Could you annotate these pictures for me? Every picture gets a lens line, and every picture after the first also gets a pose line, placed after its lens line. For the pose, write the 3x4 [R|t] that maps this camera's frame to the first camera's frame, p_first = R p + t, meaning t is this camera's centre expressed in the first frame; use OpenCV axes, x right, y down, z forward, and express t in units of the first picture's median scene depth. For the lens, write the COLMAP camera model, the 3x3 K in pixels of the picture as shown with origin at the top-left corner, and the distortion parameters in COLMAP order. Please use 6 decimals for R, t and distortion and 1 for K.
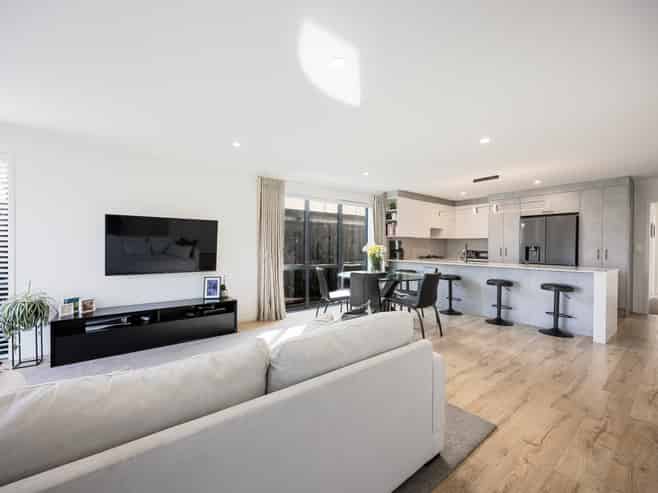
lens RADIAL K [[280.1, 0, 329.0], [0, 280.1, 246.5], [0, 0, 1]] dist [0.000683, -0.000376]
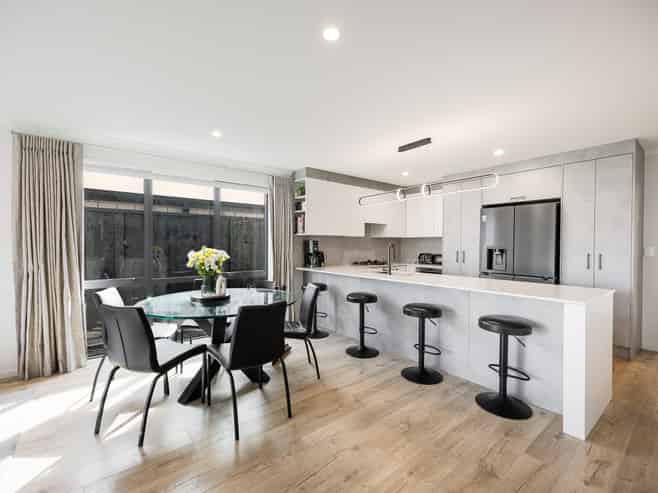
lens RADIAL K [[297.6, 0, 329.0], [0, 297.6, 246.5], [0, 0, 1]] dist [0.004232, 0.000991]
pose [[0.999926, -0.001587, 0.012098, 0.308686], [0.001558, 0.999996, 0.002423, -0.008396], [-0.012102, -0.002404, 0.999924, 0.275589]]
